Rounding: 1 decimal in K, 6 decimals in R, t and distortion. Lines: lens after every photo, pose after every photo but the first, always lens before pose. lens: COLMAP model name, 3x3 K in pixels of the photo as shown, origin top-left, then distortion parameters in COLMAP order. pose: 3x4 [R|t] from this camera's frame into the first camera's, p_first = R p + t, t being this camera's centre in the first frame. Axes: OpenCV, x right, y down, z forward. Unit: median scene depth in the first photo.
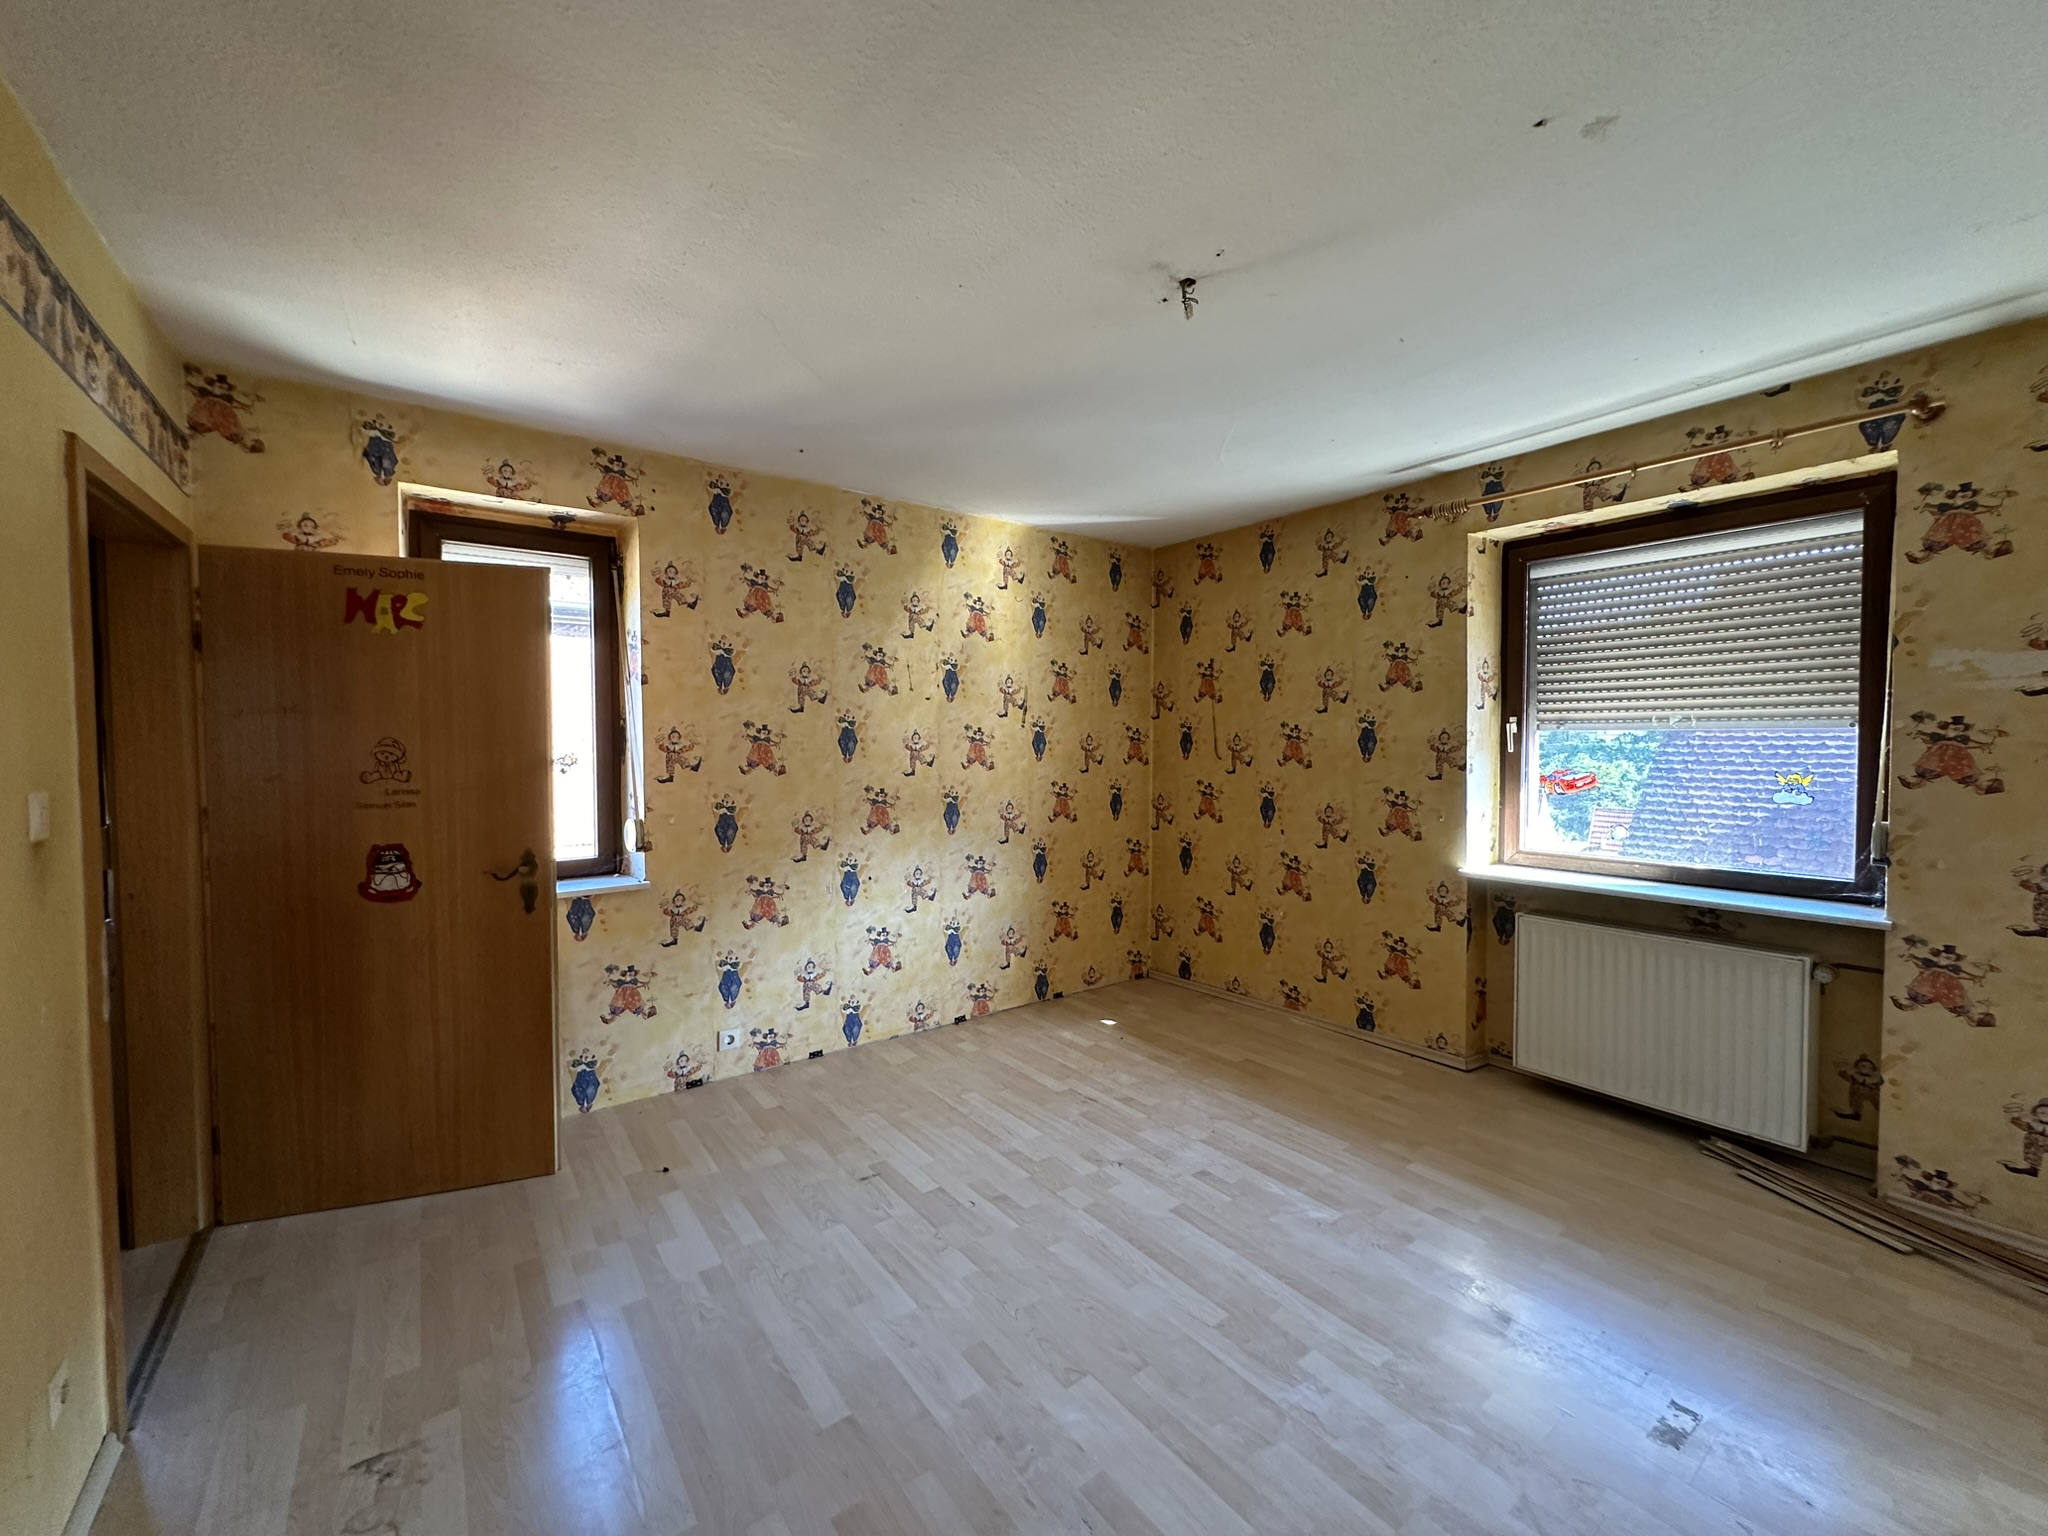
lens RADIAL K [[821.5, 0, 1007.2], [0, 821.5, 760.9], [0, 0, 1]] dist [-0.006487, 0.001341]
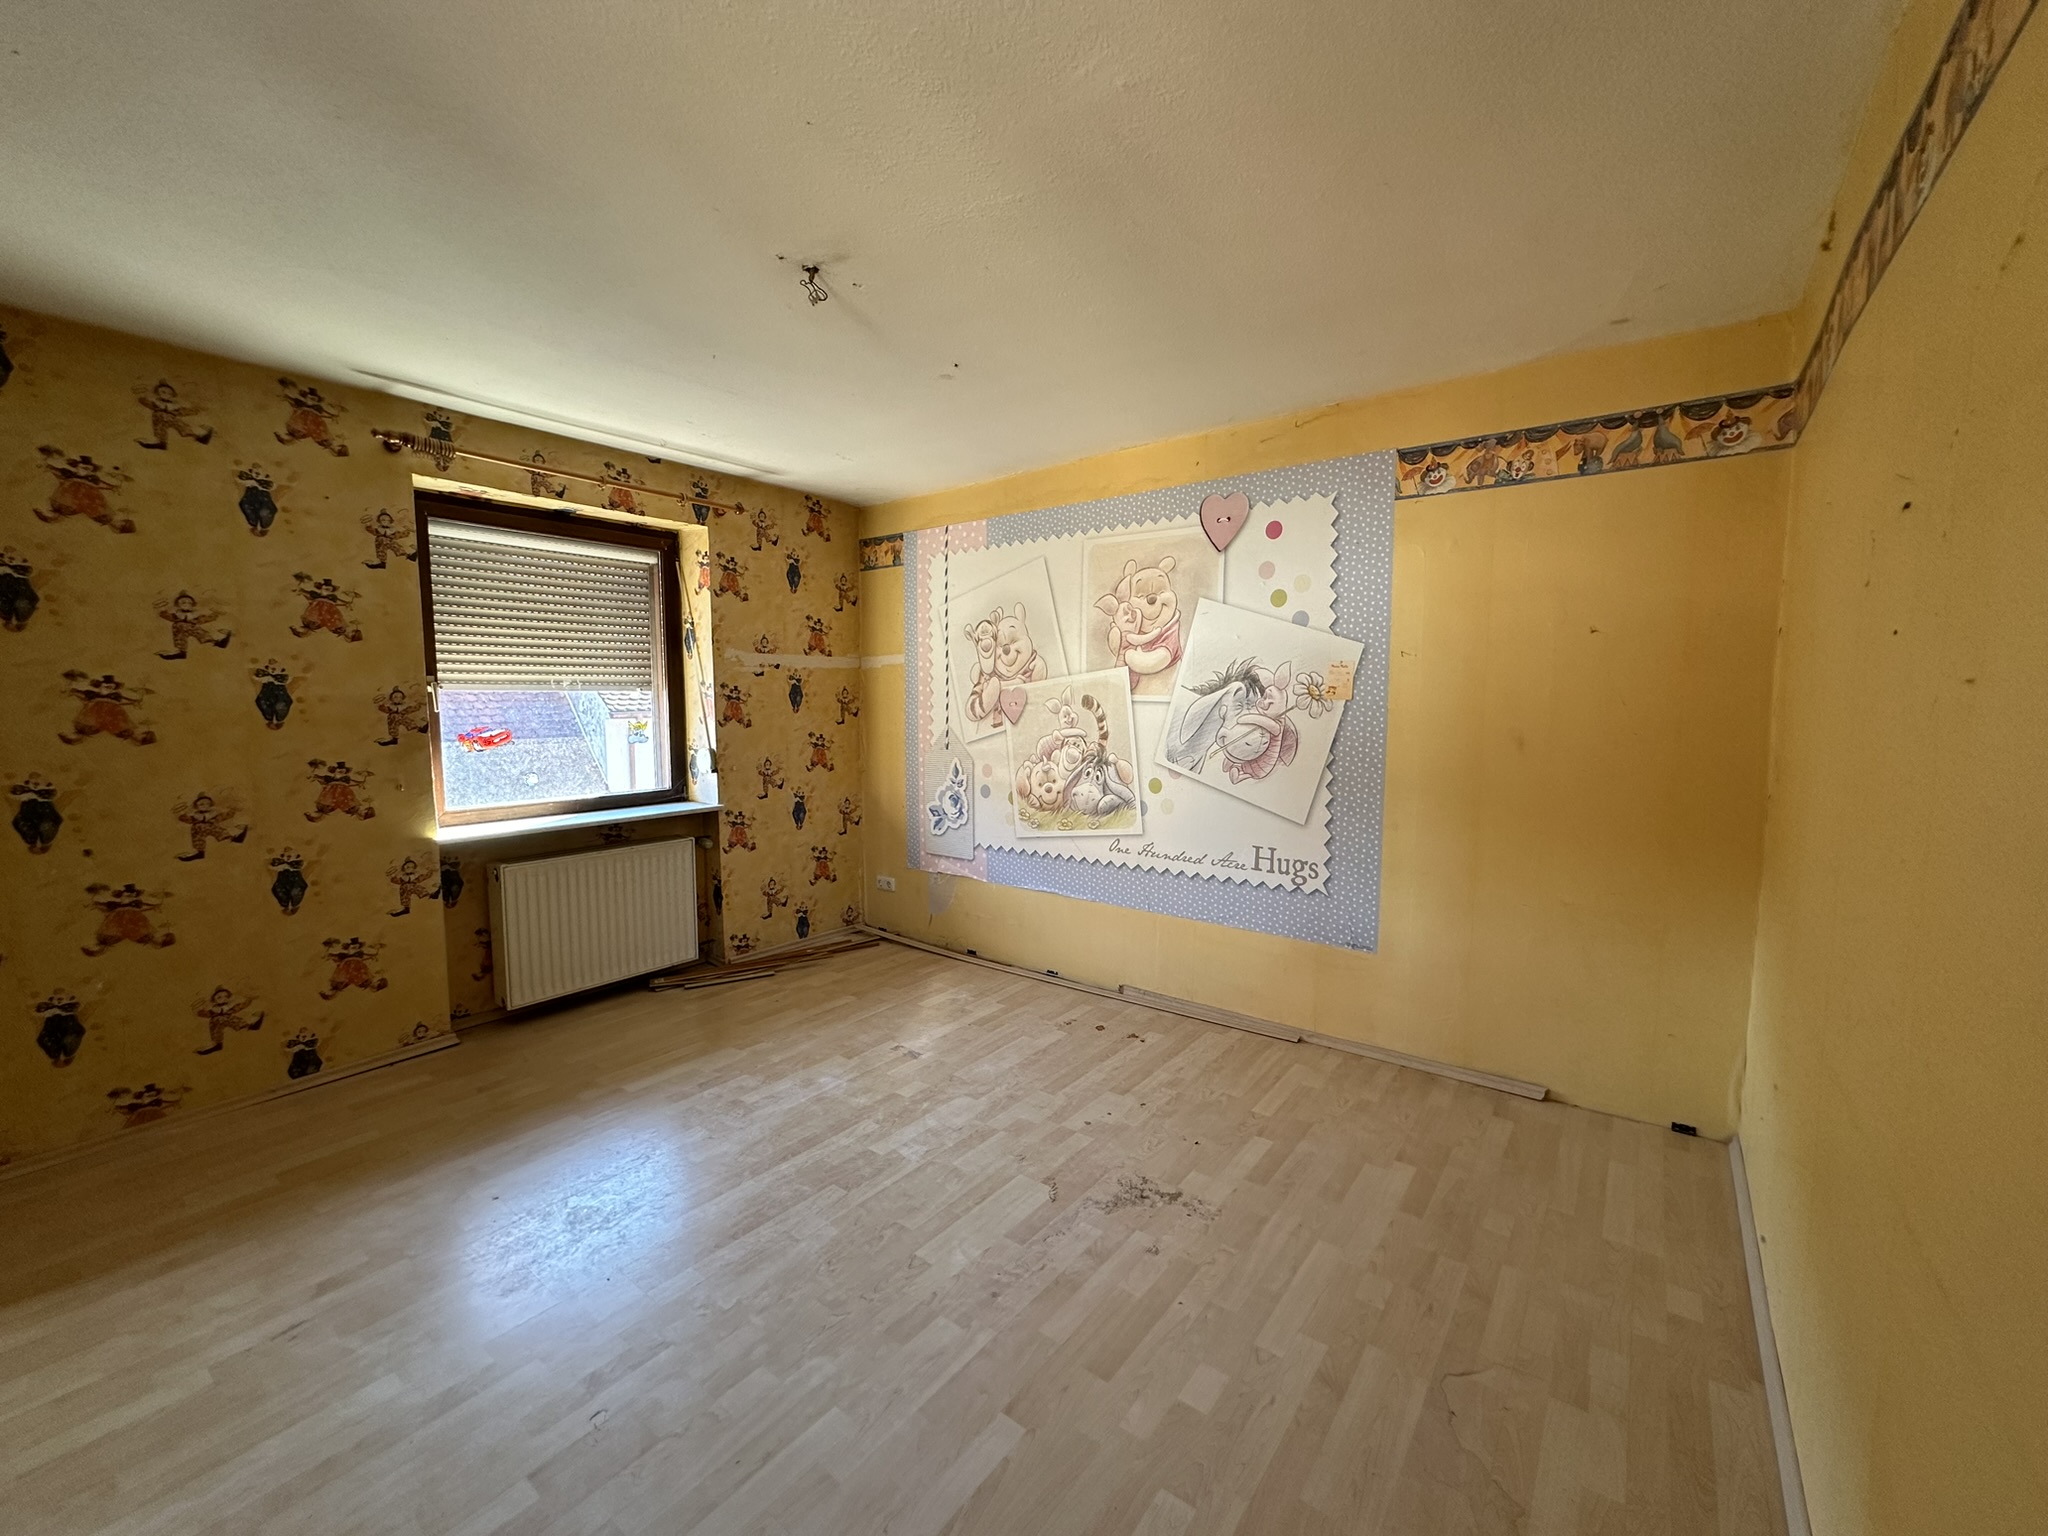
lens RADIAL K [[821.5, 0, 1040.5], [0, 821.5, 763.3], [0, 0, 1]] dist [-0.006487, 0.001341]
pose [[-0.306399, -0.076368, 0.948835, -0.621914], [0.023251, 0.995879, 0.087662, -0.021759], [-0.951619, 0.048921, -0.303361, 0.716470]]
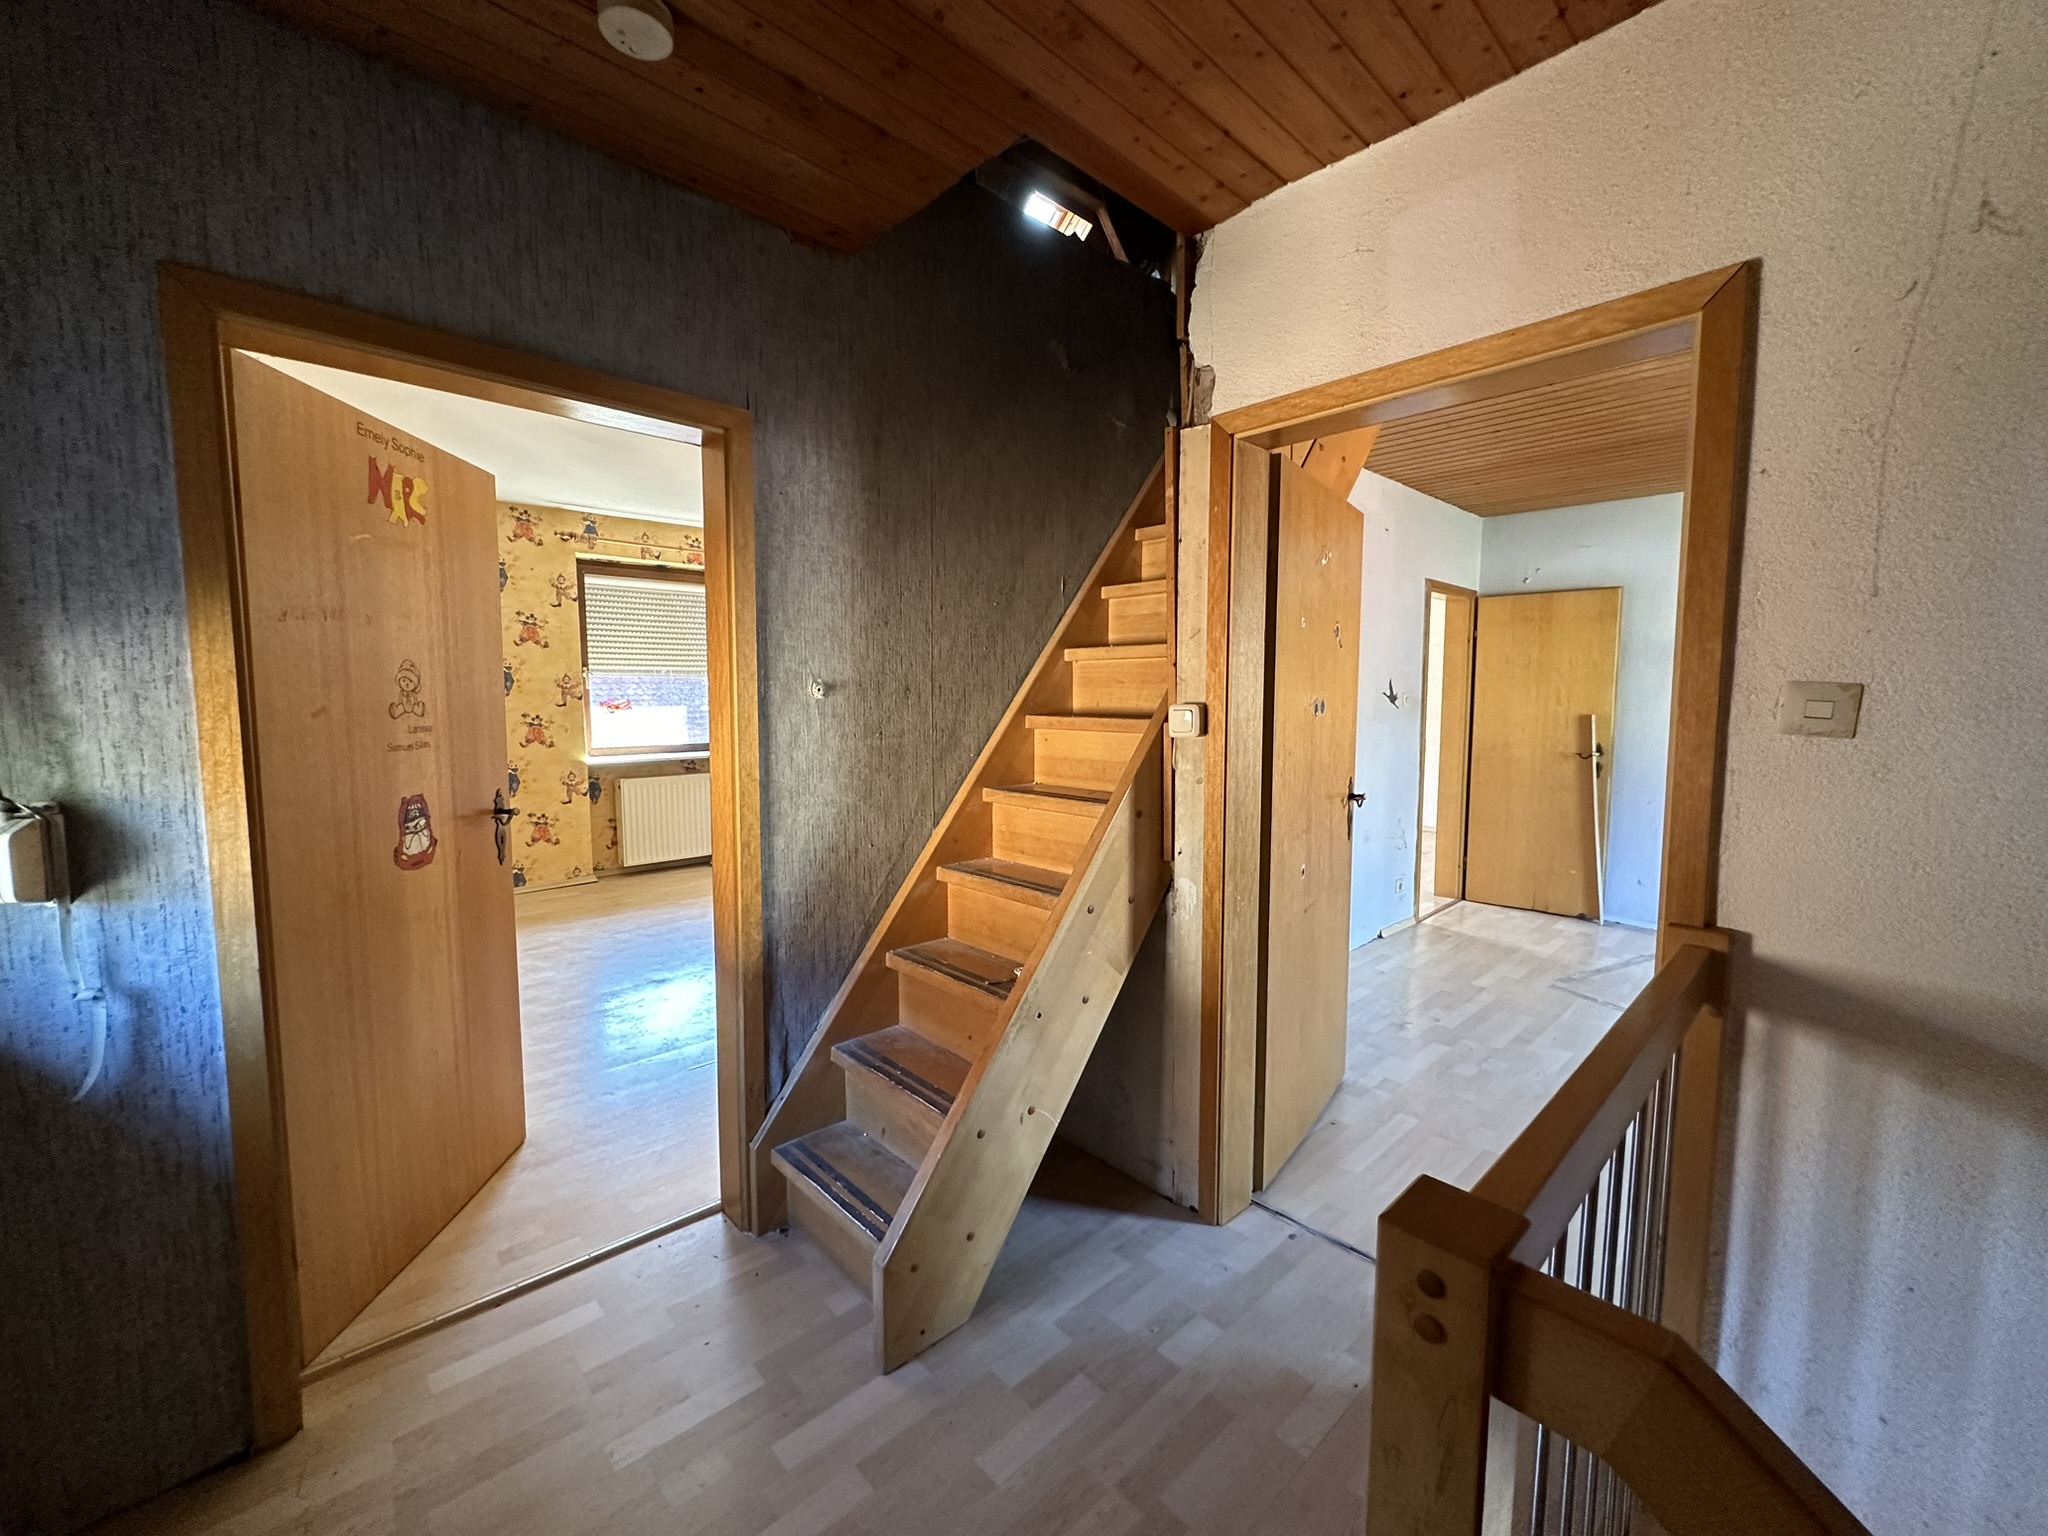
lens RADIAL K [[821.5, 0, 1035.2], [0, 821.5, 761.0], [0, 0, 1]] dist [-0.006487, 0.001341]
pose [[-0.170272, -0.083503, 0.981853, -1.364502], [0.023325, 0.995782, 0.088733, 0.010243], [-0.985121, 0.038011, -0.167606, 0.458898]]
